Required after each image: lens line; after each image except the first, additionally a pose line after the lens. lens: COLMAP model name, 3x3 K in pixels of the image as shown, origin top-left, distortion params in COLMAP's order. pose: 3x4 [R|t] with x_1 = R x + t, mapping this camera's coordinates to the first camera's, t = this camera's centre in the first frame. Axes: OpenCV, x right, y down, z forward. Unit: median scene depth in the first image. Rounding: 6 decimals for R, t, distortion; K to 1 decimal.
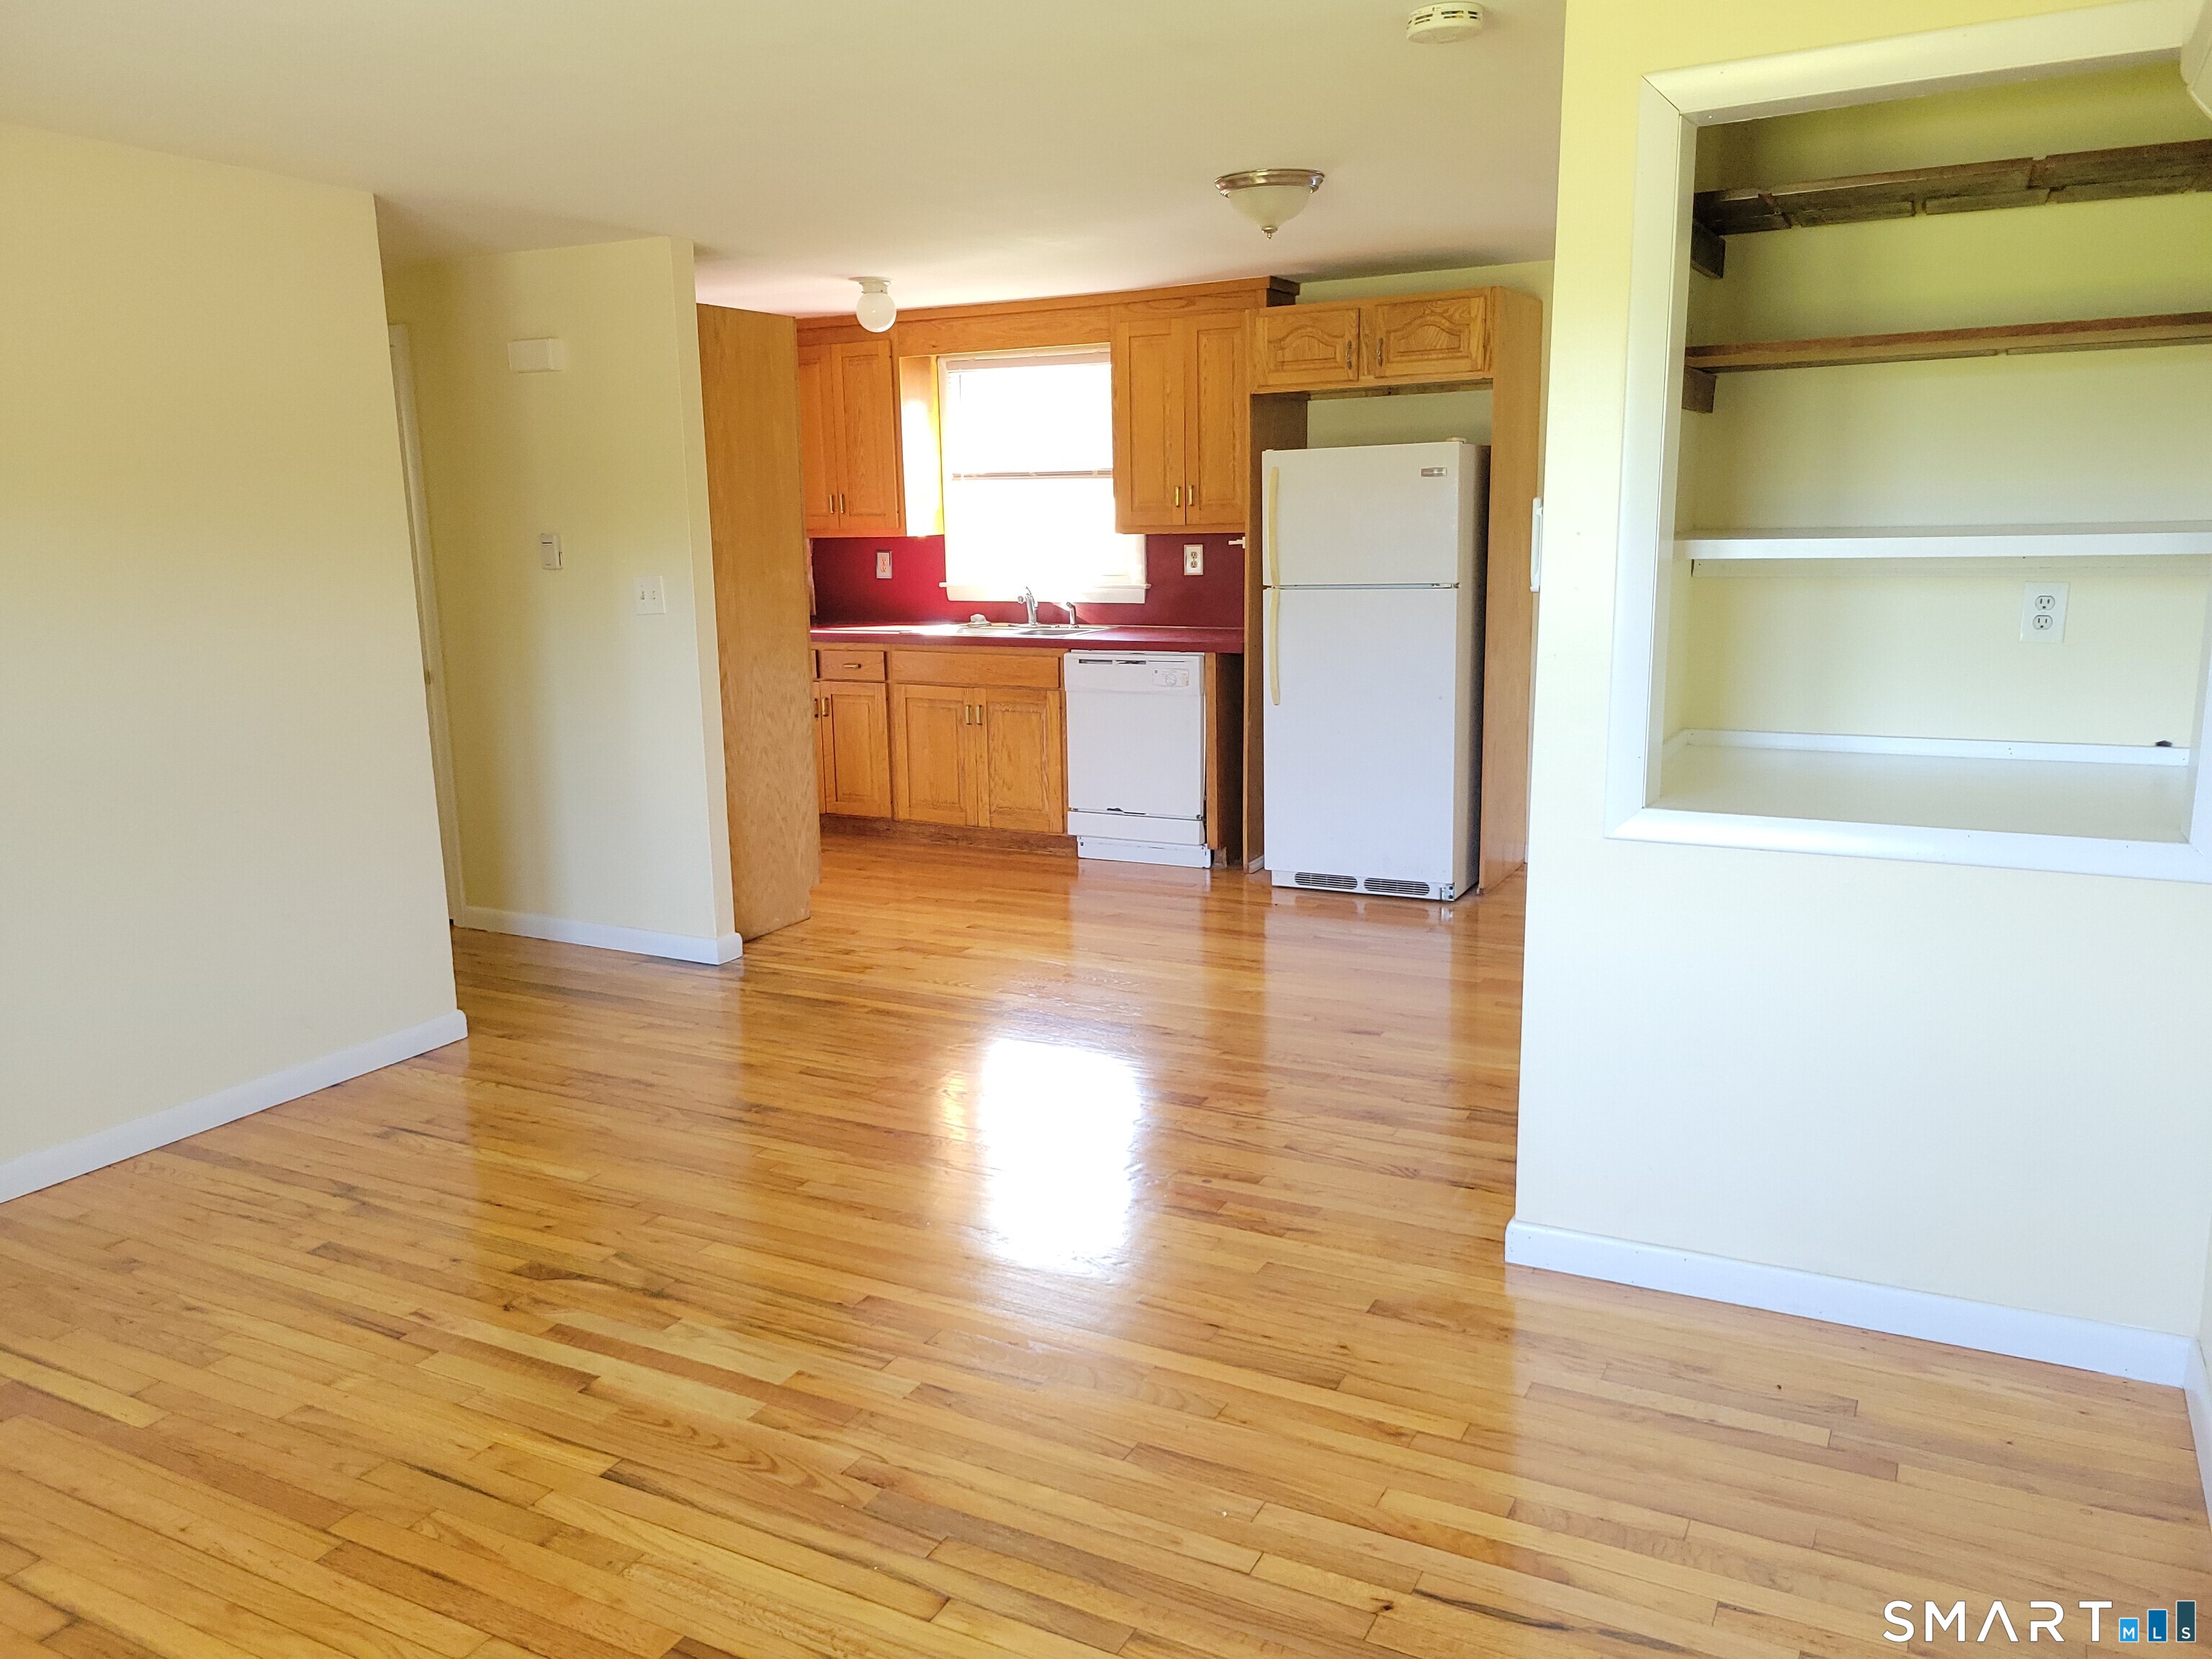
lens RADIAL K [[1658.5, 0, 1106.7], [0, 1658.5, 830.5], [0, 0, 1]] dist [0.029471, -0.000981]
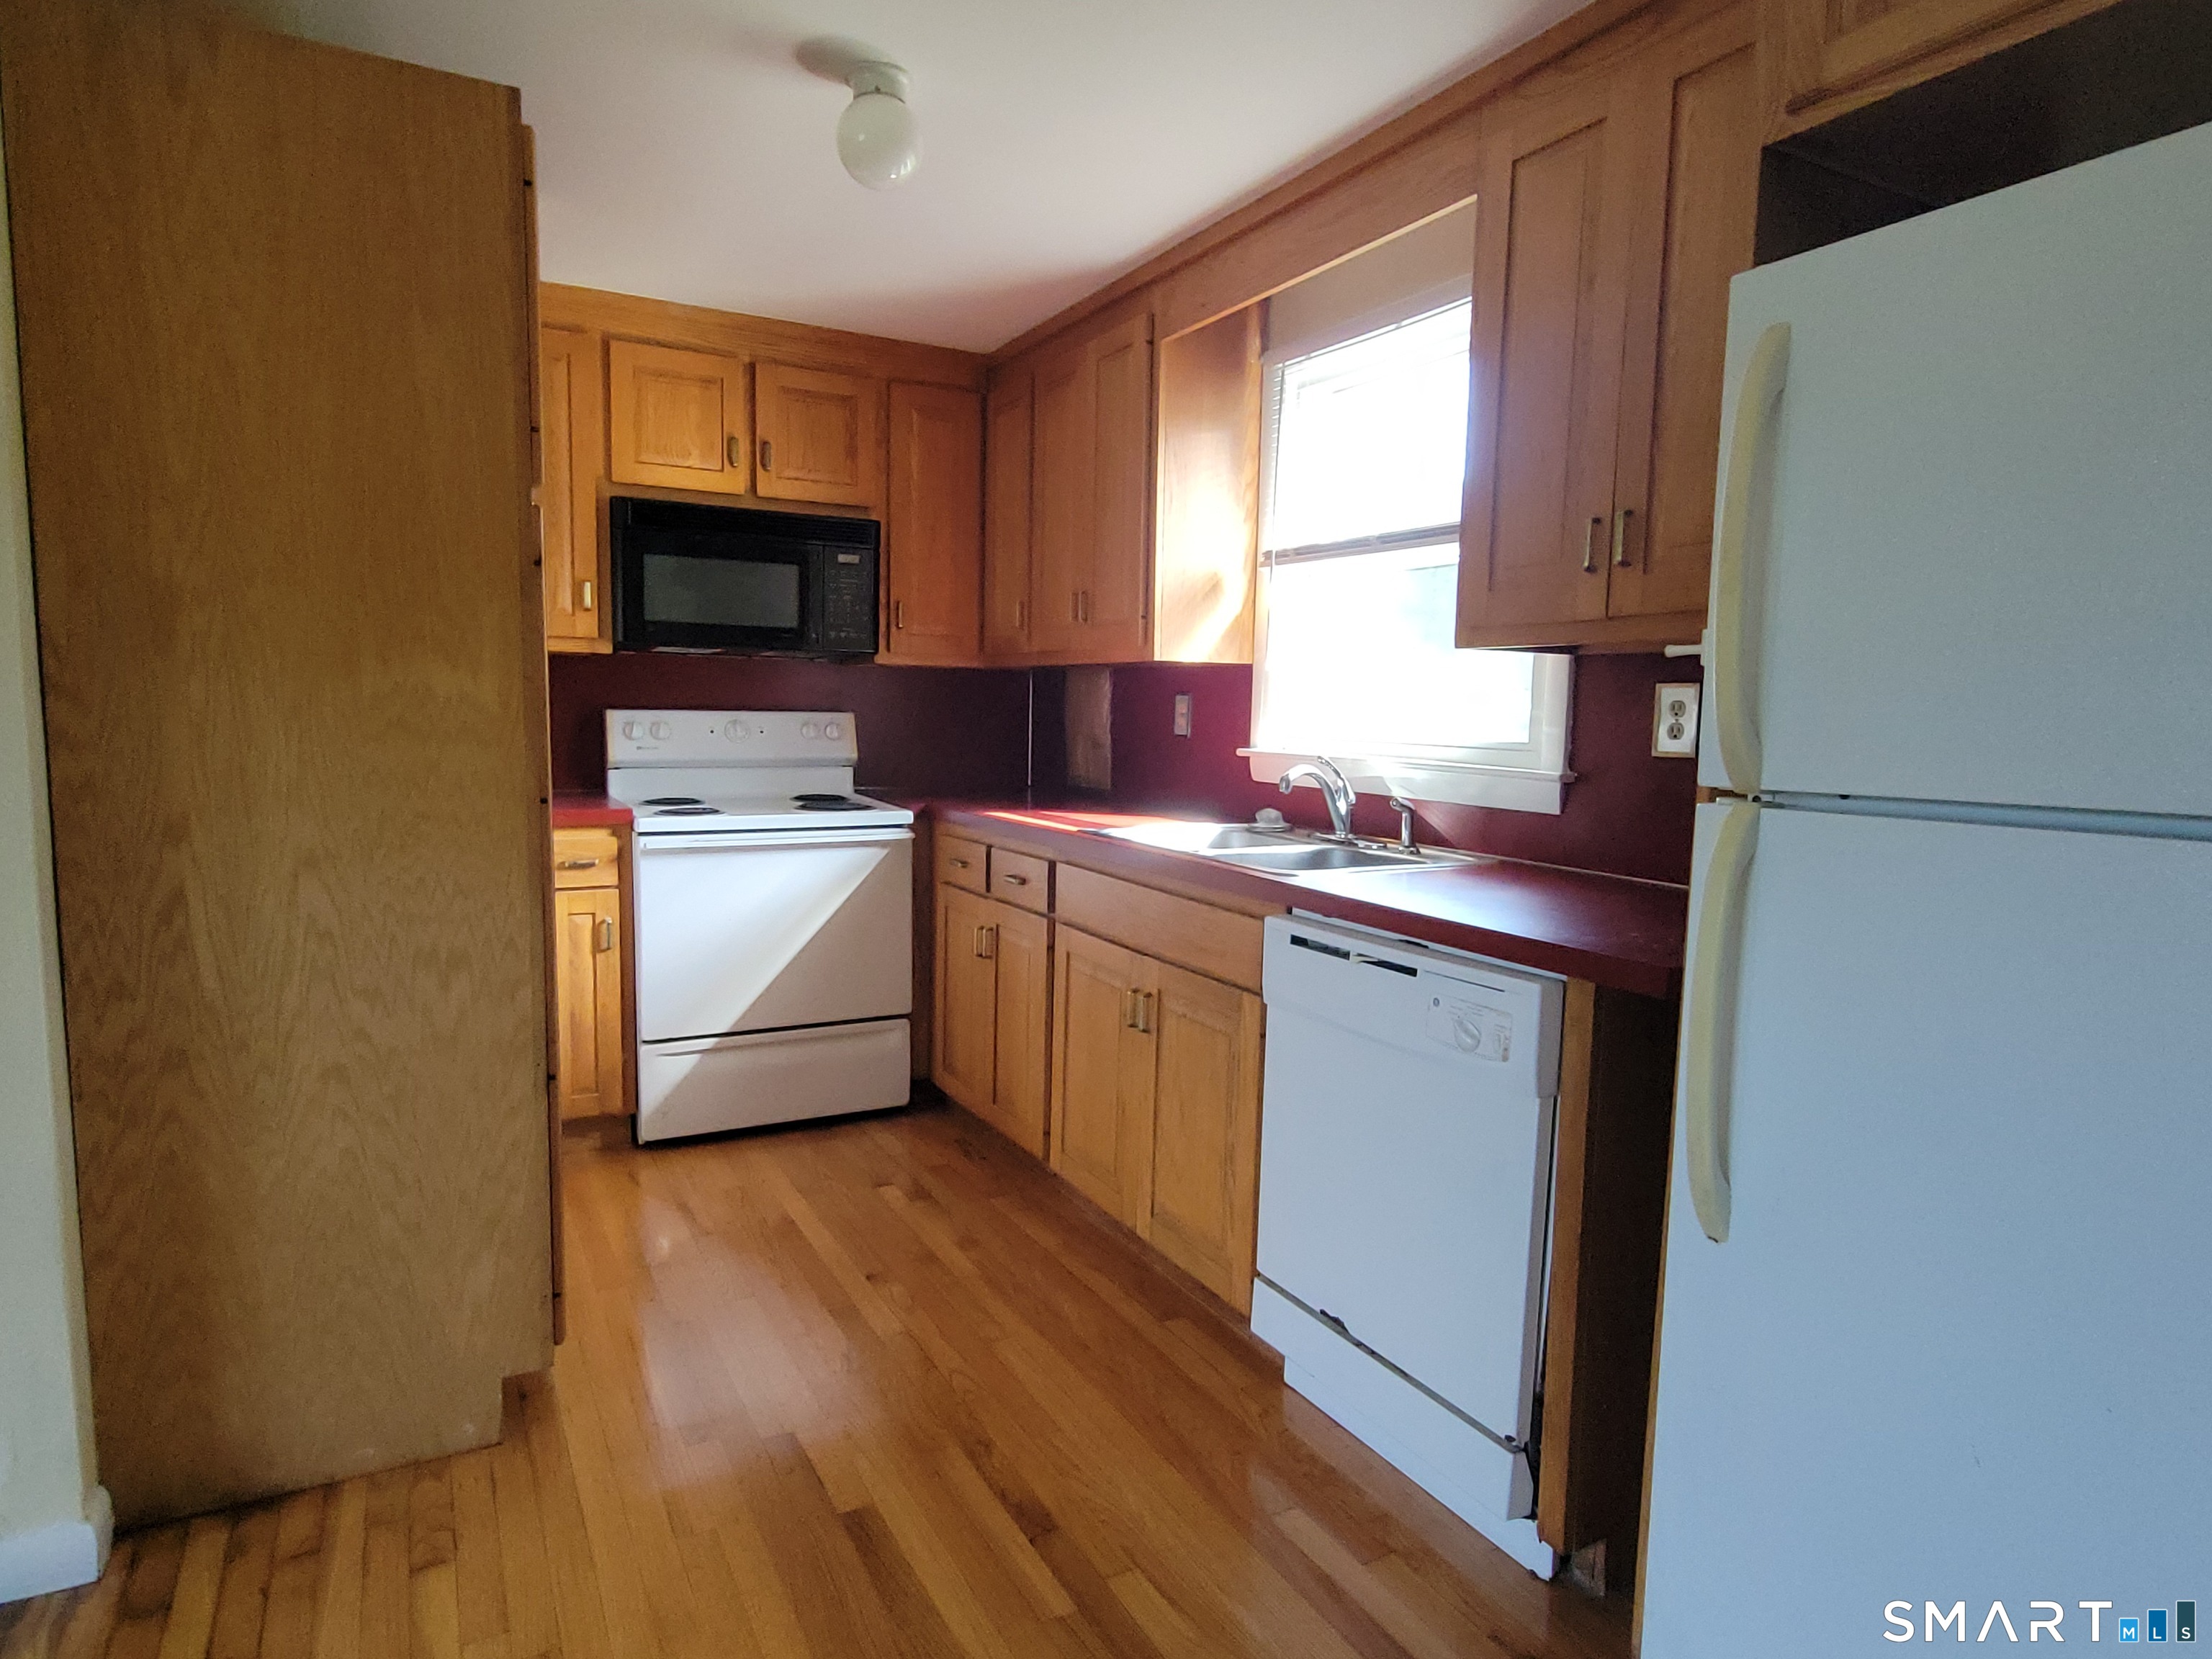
lens RADIAL K [[1264.5, 0, 1099.0], [0, 1264.5, 833.1], [0, 0, 1]] dist [0.001440, 0.000913]
pose [[0.829233, 0.094661, -0.550829, 0.108578], [-0.146103, 0.987997, -0.050157, -0.099252], [0.539469, 0.122069, 0.833110, 0.667416]]
